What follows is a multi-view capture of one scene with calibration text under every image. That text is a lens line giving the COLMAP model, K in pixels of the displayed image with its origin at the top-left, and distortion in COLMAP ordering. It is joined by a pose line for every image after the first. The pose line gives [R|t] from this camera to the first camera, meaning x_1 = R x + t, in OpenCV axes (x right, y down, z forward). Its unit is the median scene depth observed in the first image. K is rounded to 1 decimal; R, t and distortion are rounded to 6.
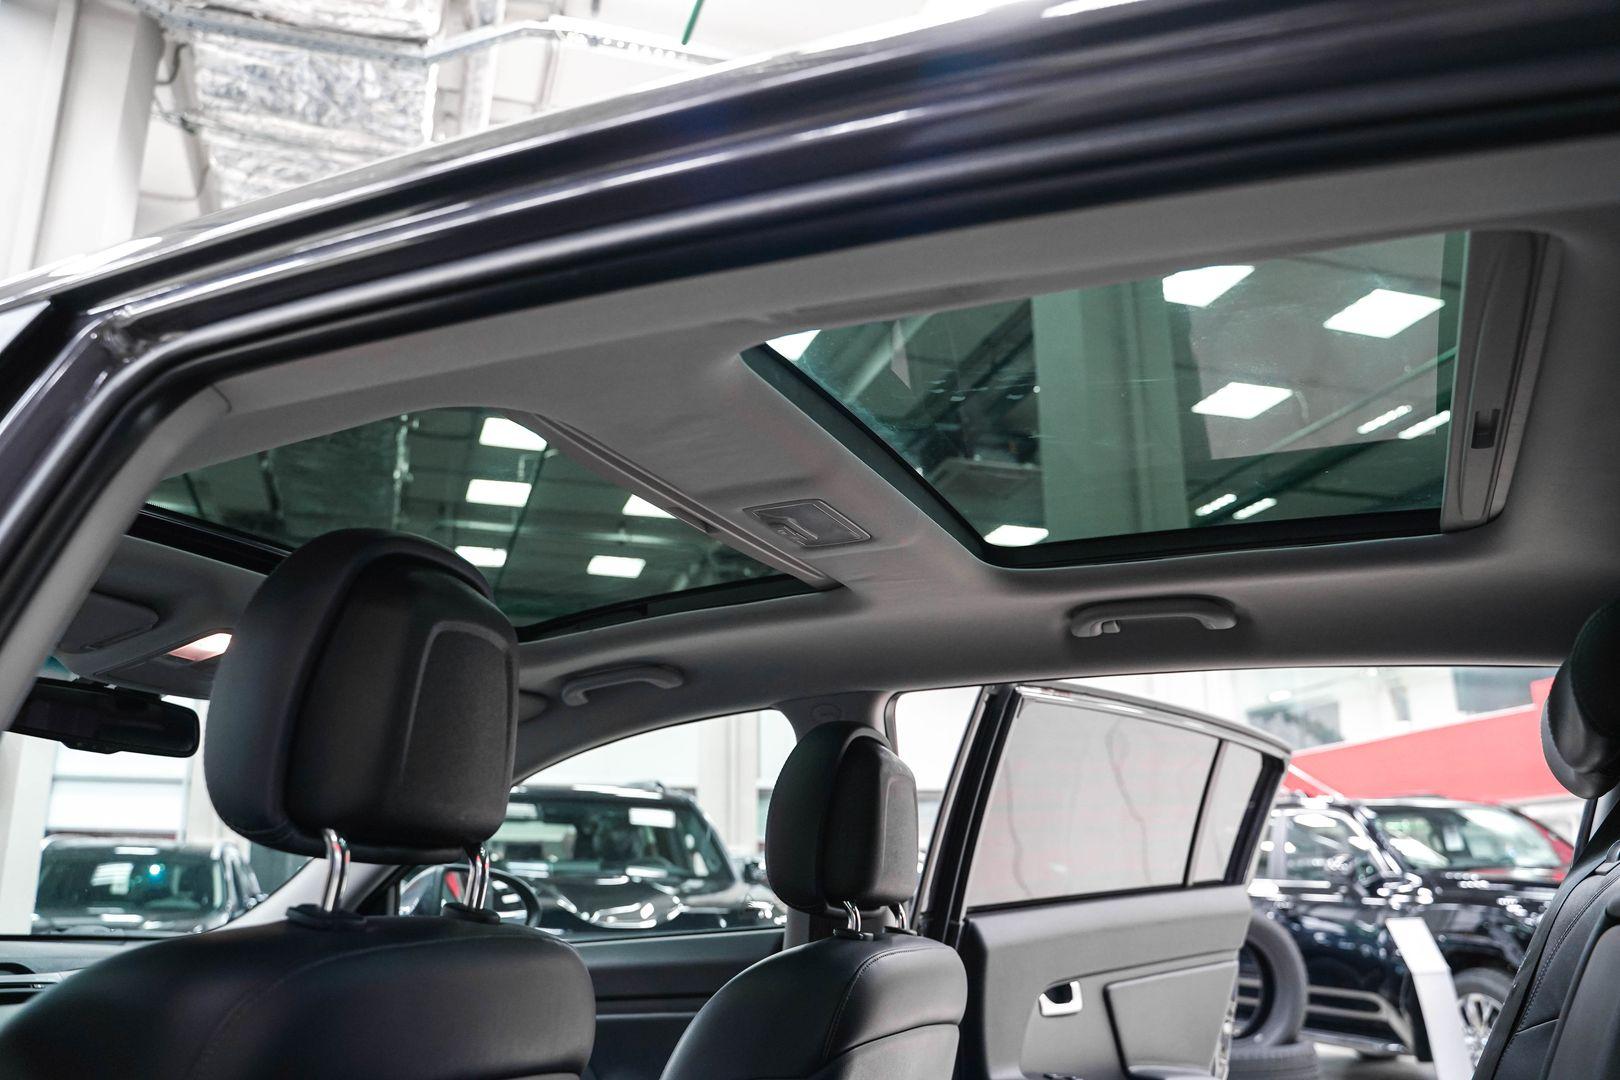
lens RADIAL K [[1321.0, 0, 797.3], [0, 1321.0, 542.5], [0, 0, 1]] dist [-0.128670, 0.099492]
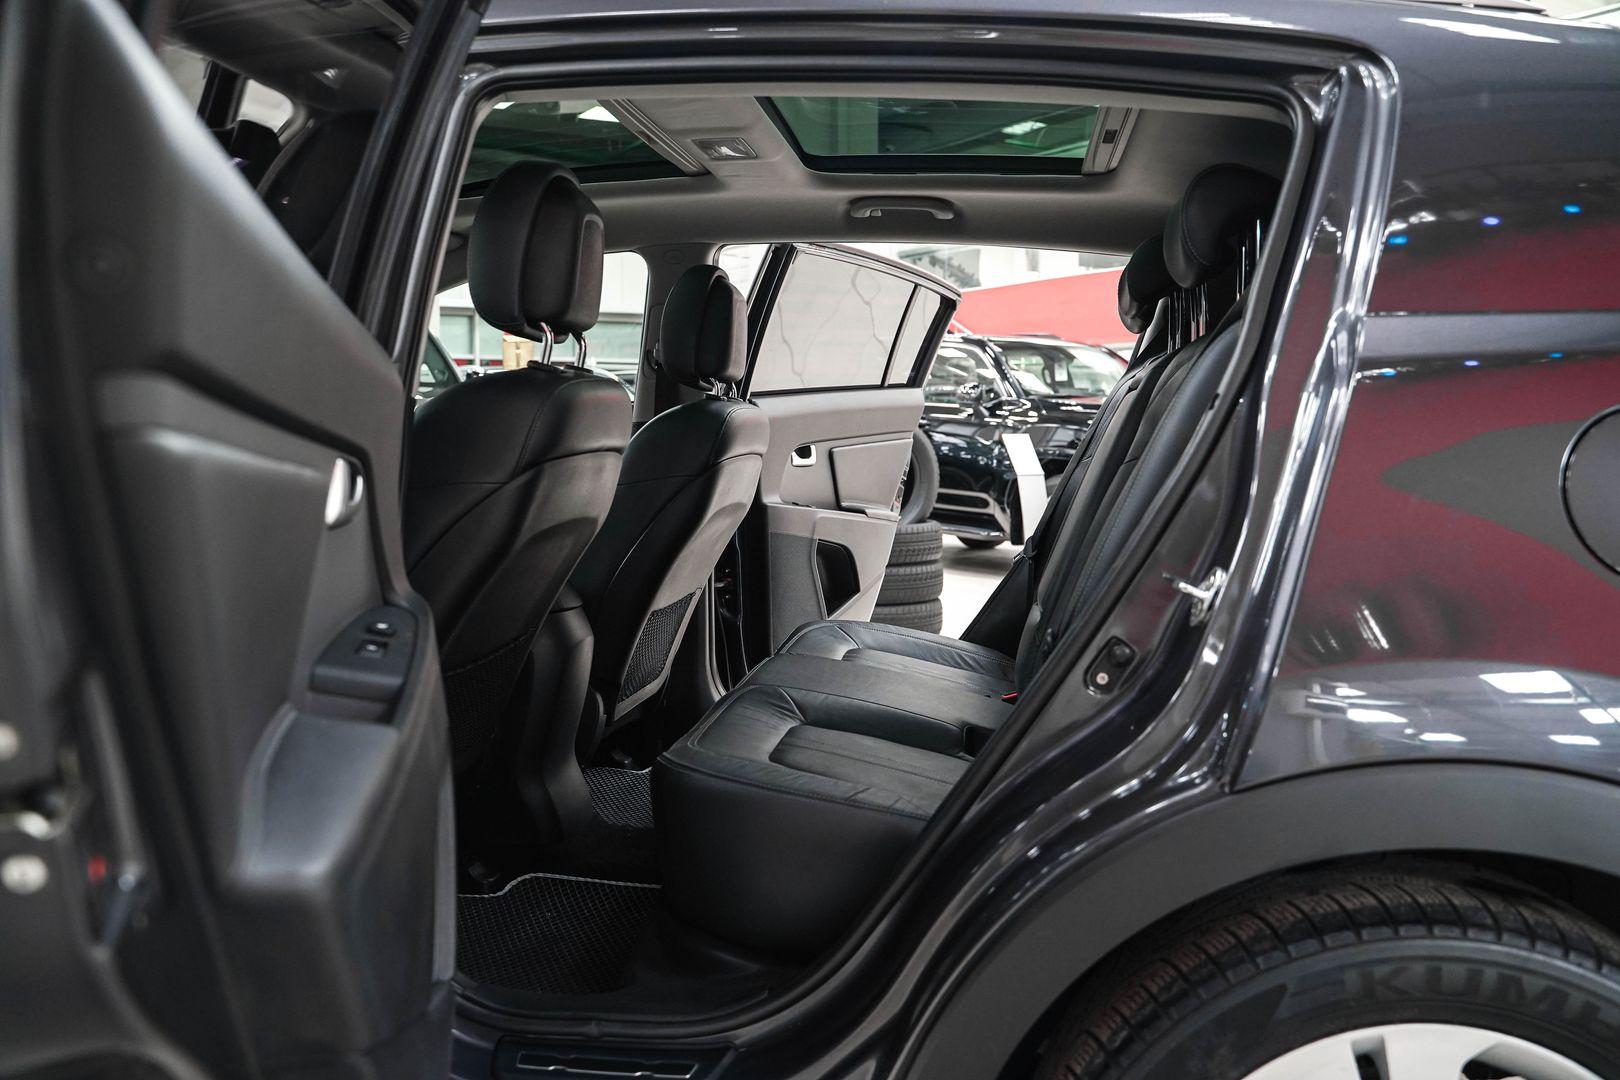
lens RADIAL K [[1321.0, 0, 814.8], [0, 1321.0, 550.1], [0, 0, 1]] dist [-0.128670, 0.099492]
pose [[0.960864, -0.015309, 0.276598, -0.062675], [-0.084219, 0.935067, 0.344321, -0.021039], [-0.263909, -0.354140, 0.897183, -0.122154]]
